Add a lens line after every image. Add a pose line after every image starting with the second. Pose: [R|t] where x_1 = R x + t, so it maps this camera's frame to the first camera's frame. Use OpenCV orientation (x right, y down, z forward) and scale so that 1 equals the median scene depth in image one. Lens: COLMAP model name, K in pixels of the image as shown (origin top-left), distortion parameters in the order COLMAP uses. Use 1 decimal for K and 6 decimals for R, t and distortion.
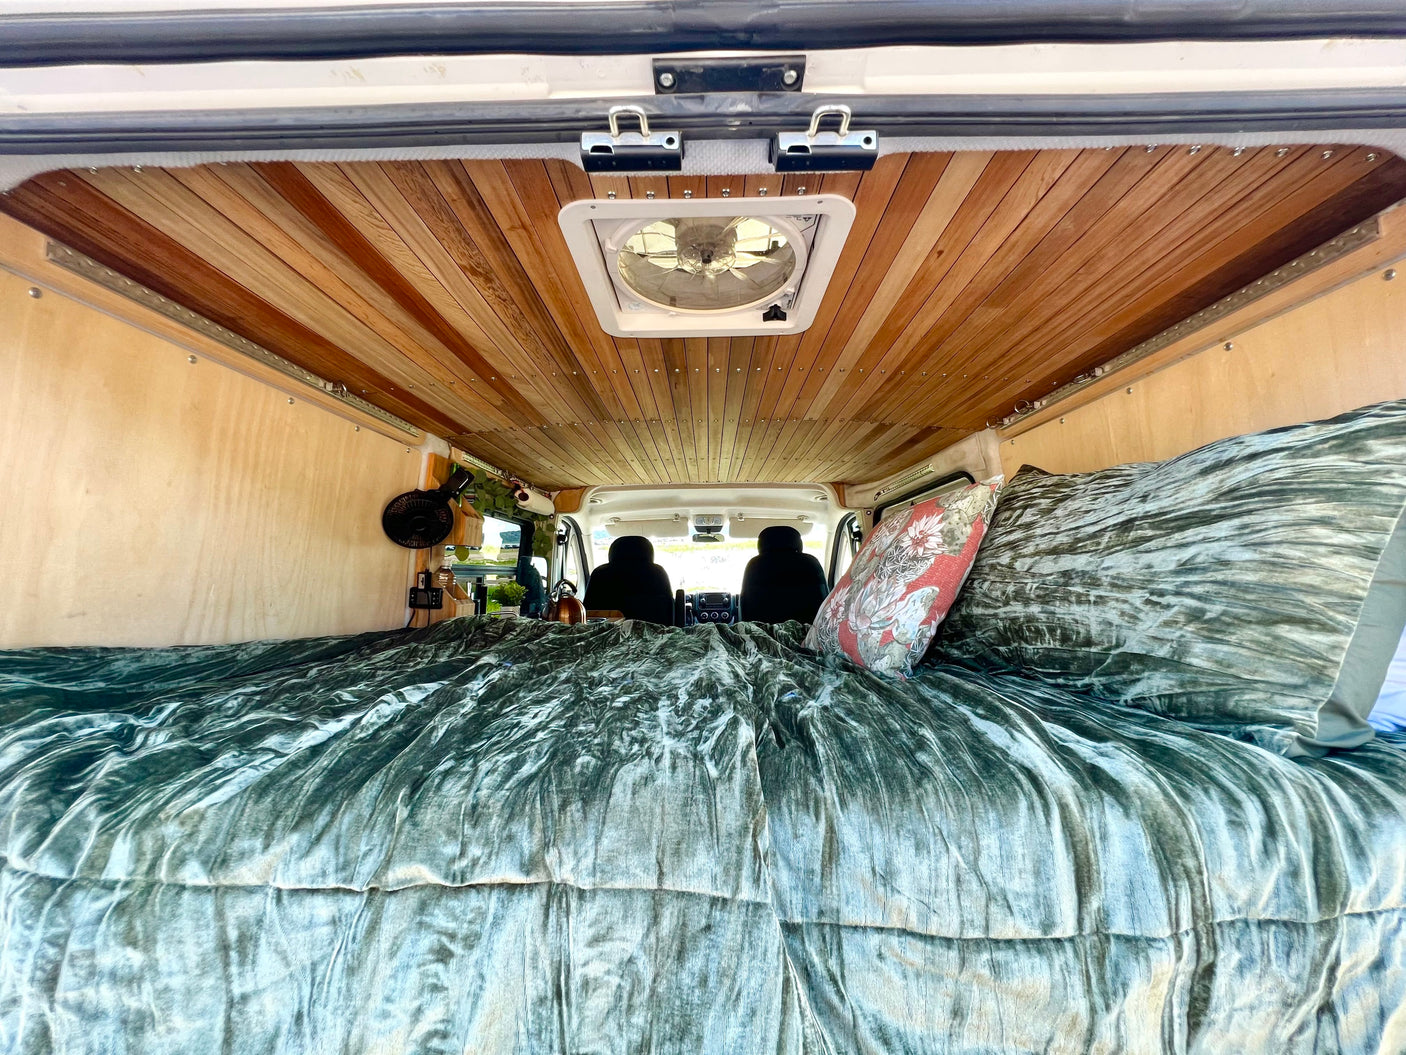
lens RADIAL K [[563.7, 0, 704.1], [0, 563.7, 530.8], [0, 0, 1]] dist [0.000406, 0.000258]
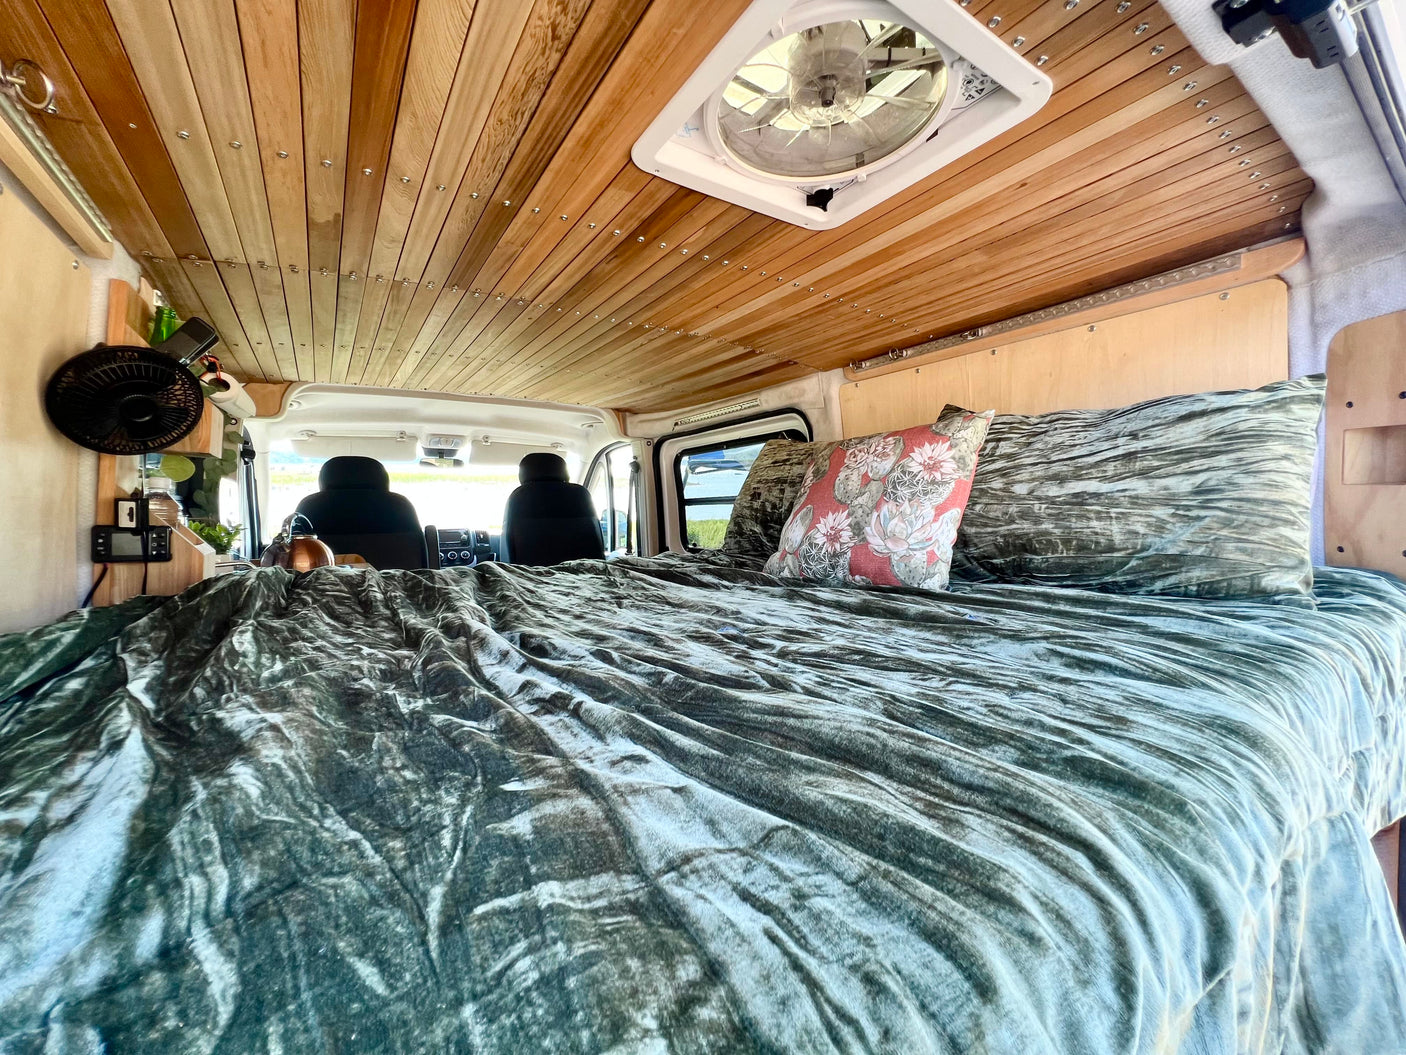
lens RADIAL K [[563.7, 0, 704.1], [0, 563.7, 530.8], [0, 0, 1]] dist [0.000406, 0.000258]
pose [[0.824175, -0.027697, 0.565658, -0.685500], [-0.037002, 0.994036, 0.102584, 0.054227], [-0.565125, -0.105478, 0.818235, 0.431329]]
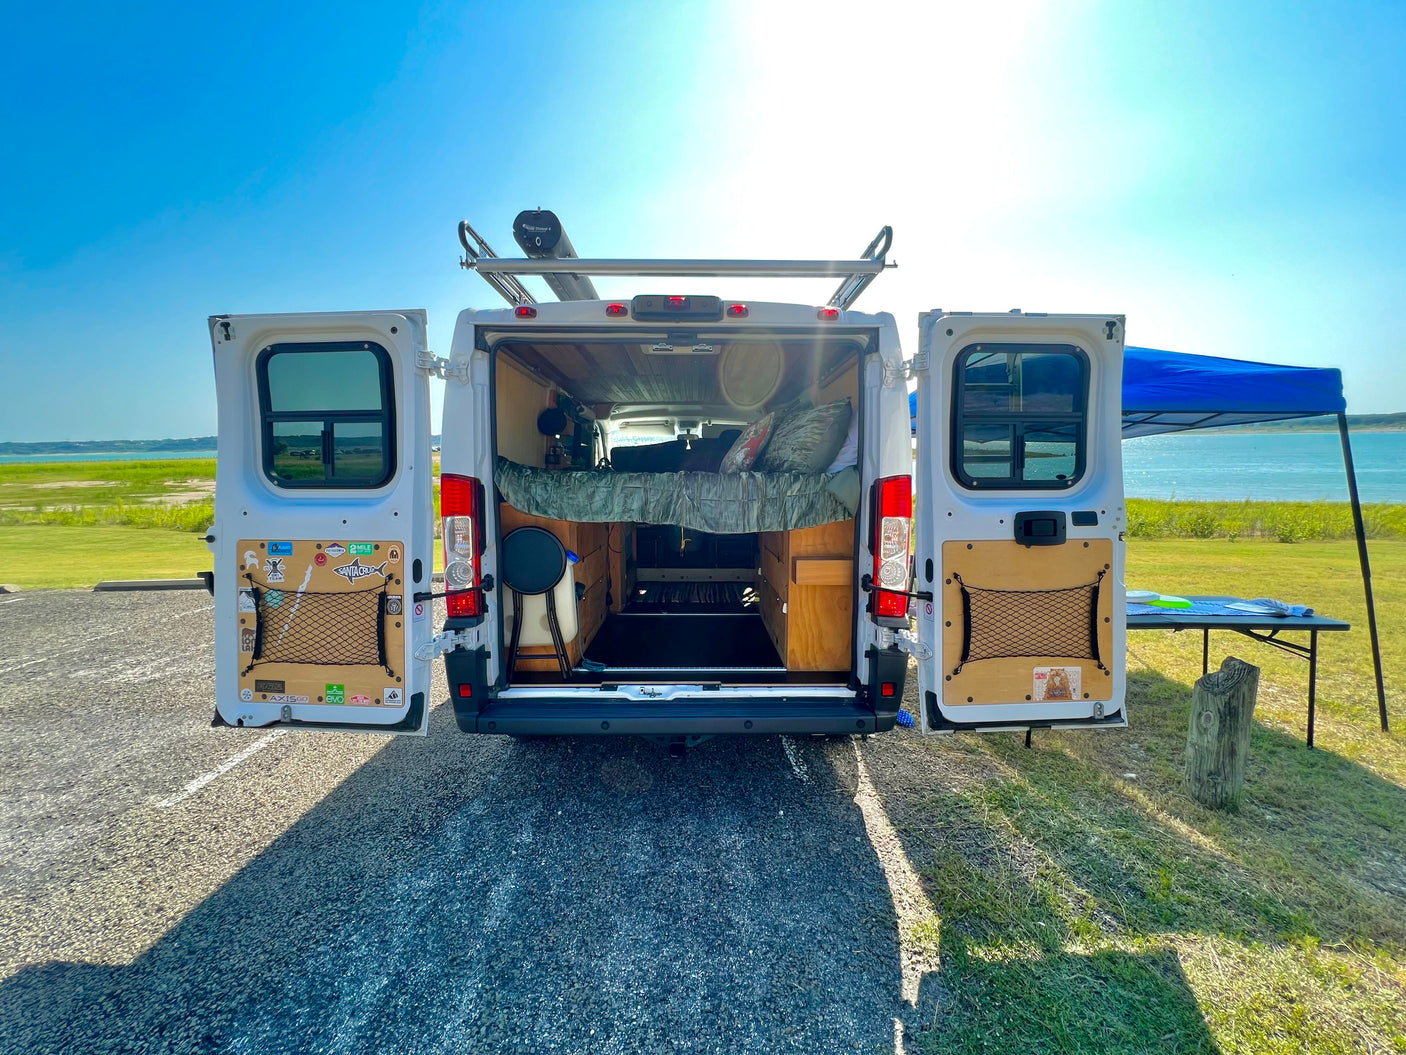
lens RADIAL K [[564.4, 0, 699.6], [0, 564.4, 530.5], [0, 0, 1]] dist [-0.000512, 0.000118]
pose [[0.999742, 0.013357, 0.018357, 0.069713], [-0.016211, 0.986100, 0.165362, 0.044641], [-0.015893, -0.165617, 0.986062, -2.403145]]
